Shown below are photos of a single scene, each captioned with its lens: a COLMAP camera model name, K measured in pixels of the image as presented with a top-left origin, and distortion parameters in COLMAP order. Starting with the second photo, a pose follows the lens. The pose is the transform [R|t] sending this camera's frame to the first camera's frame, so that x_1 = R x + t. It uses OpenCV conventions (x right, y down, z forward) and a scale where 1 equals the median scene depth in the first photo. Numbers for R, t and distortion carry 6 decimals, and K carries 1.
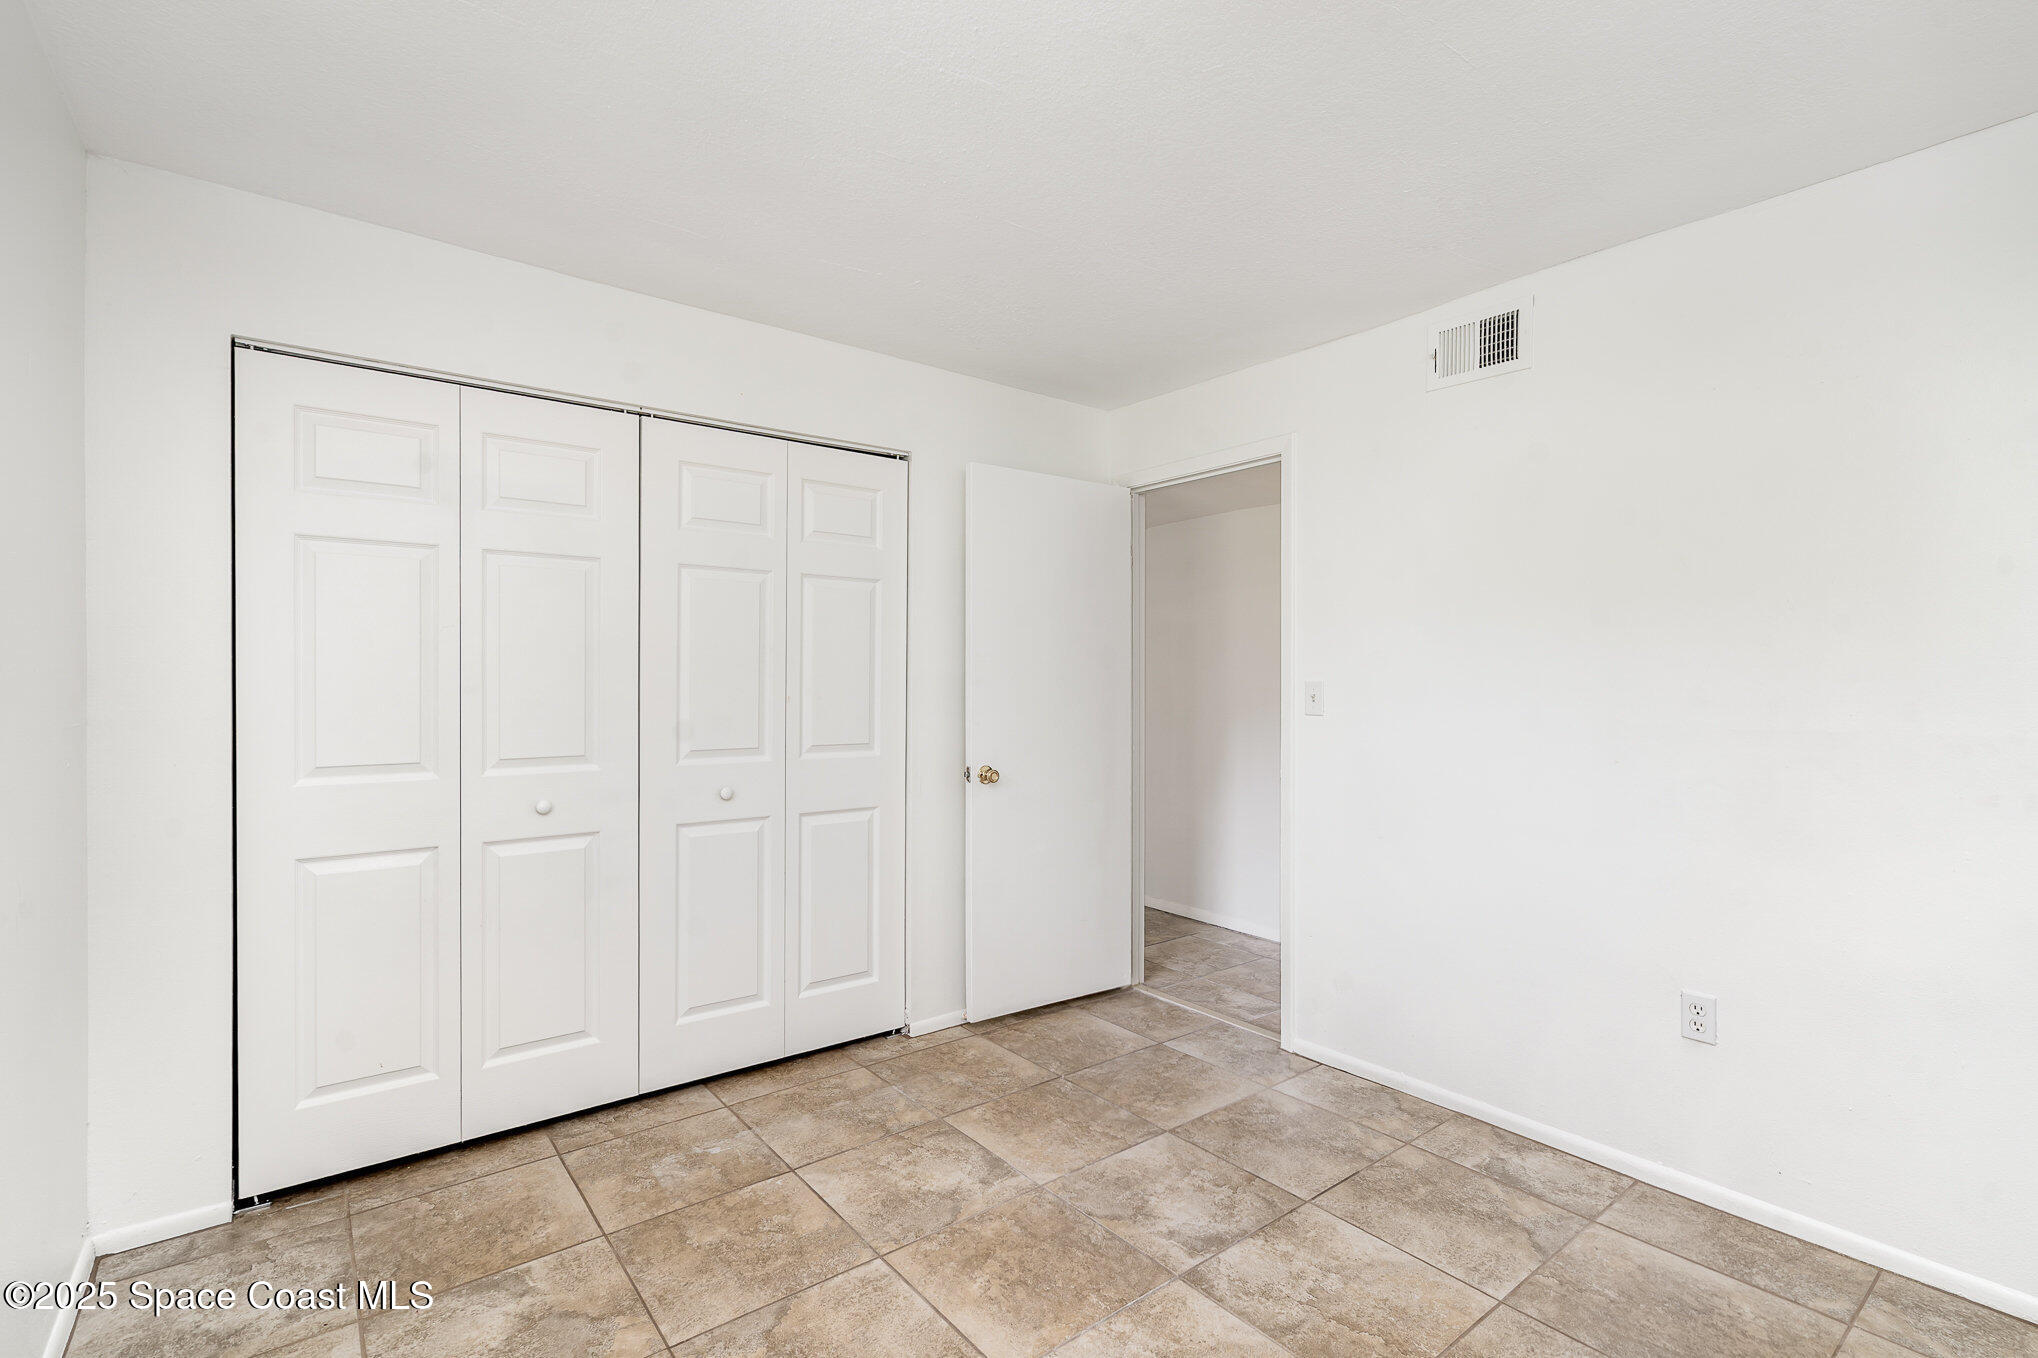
lens RADIAL K [[925.4, 0, 1013.0], [0, 925.4, 686.2], [0, 0, 1]] dist [-0.004818, 0.000027]
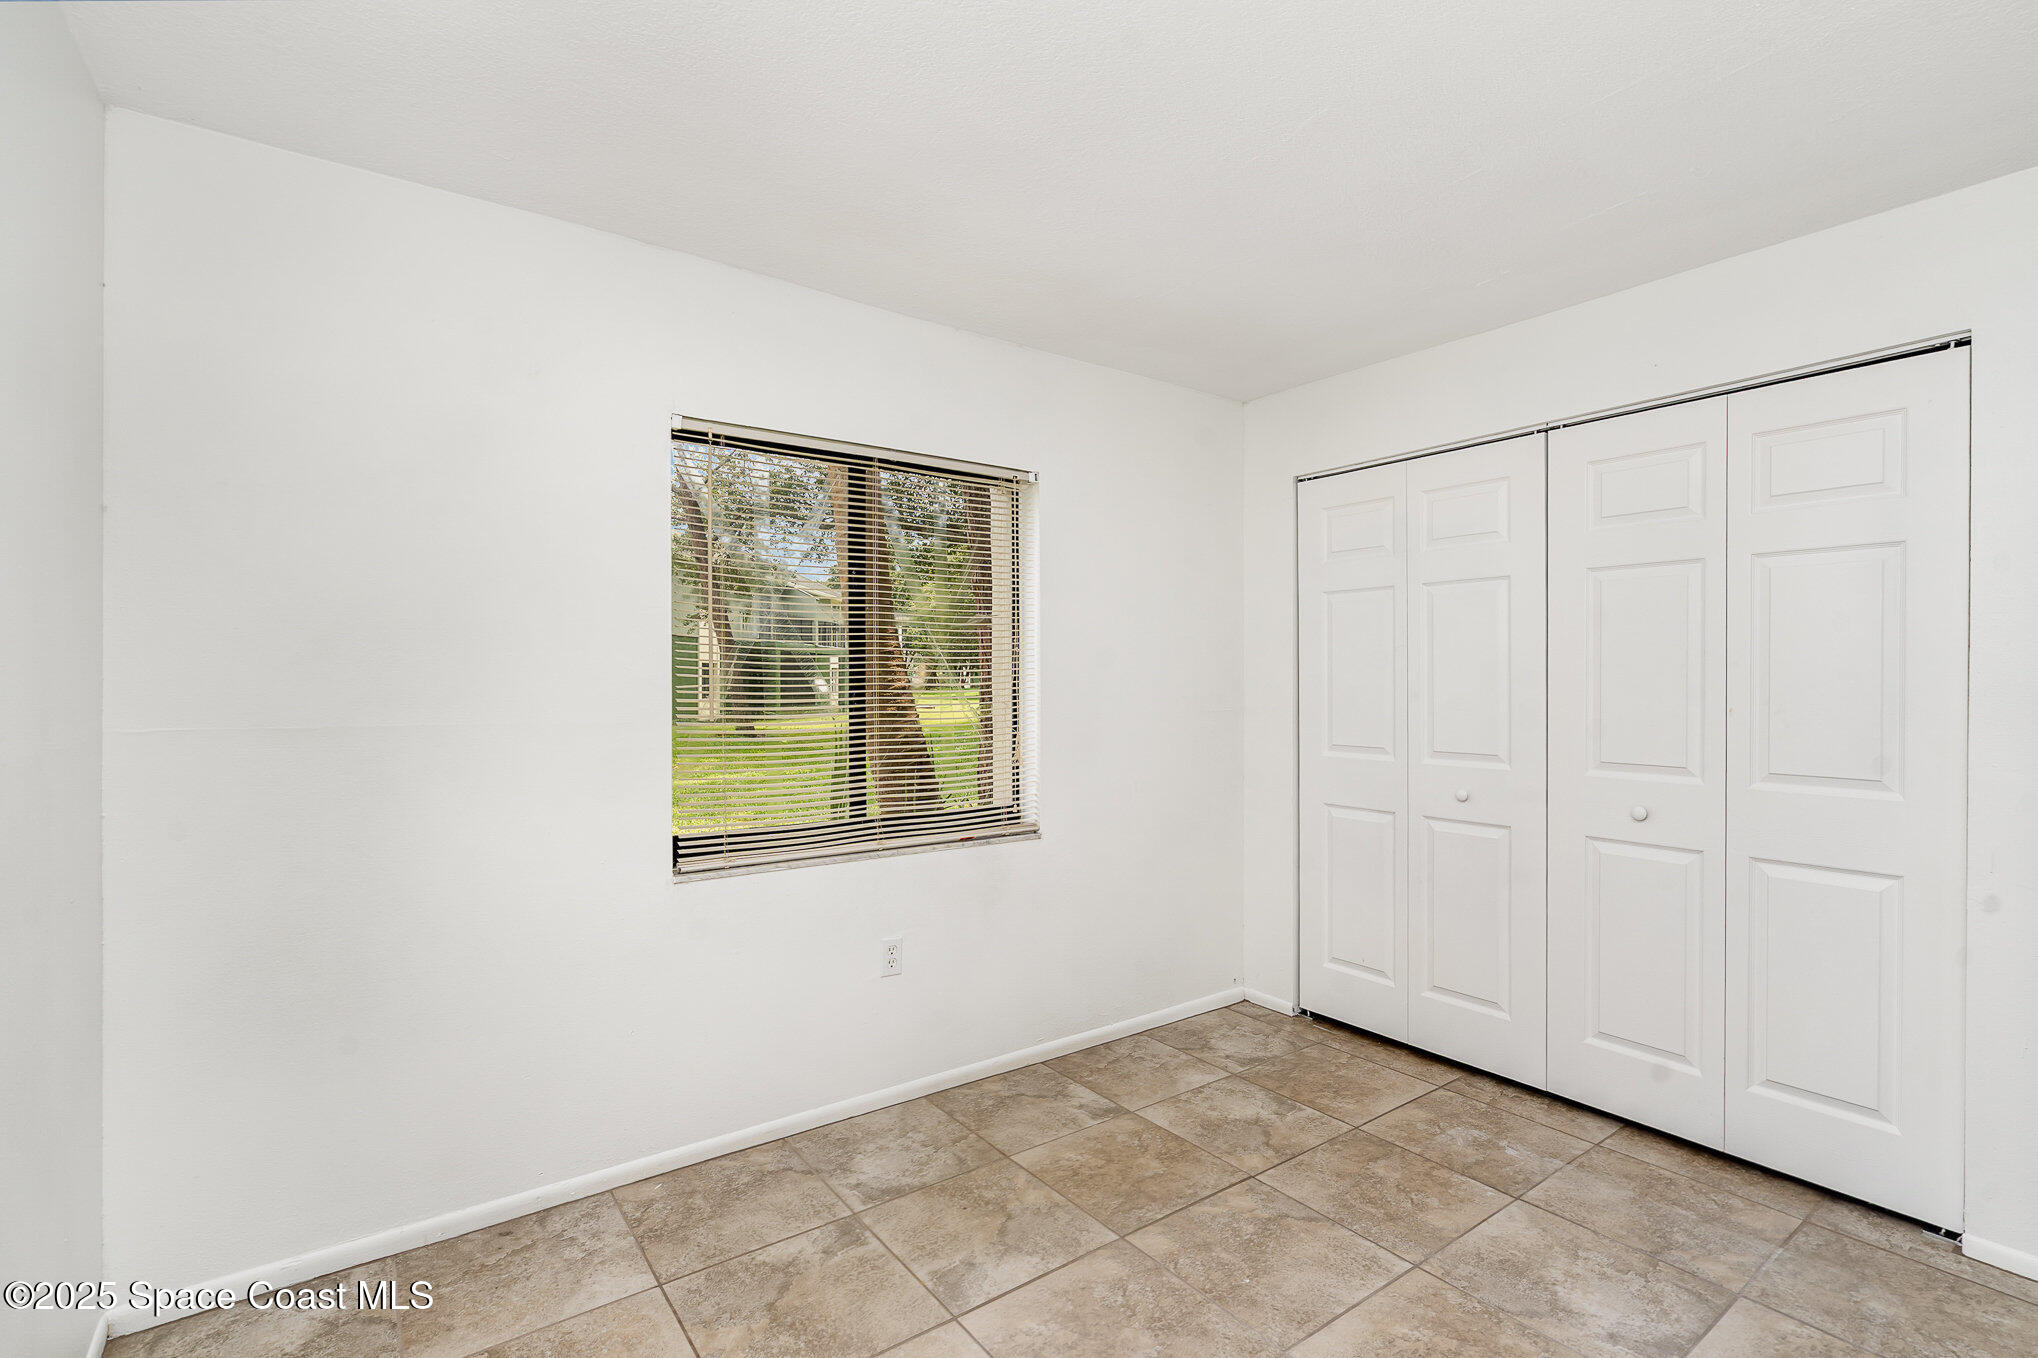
lens RADIAL K [[925.4, 0, 1012.6], [0, 925.4, 676.7], [0, 0, 1]] dist [-0.004818, 0.000027]
pose [[-0.034370, -0.006409, -0.999389, 0.750737], [-0.009225, 0.999939, -0.006095, -0.008325], [0.999367, 0.009010, -0.034427, 0.509179]]
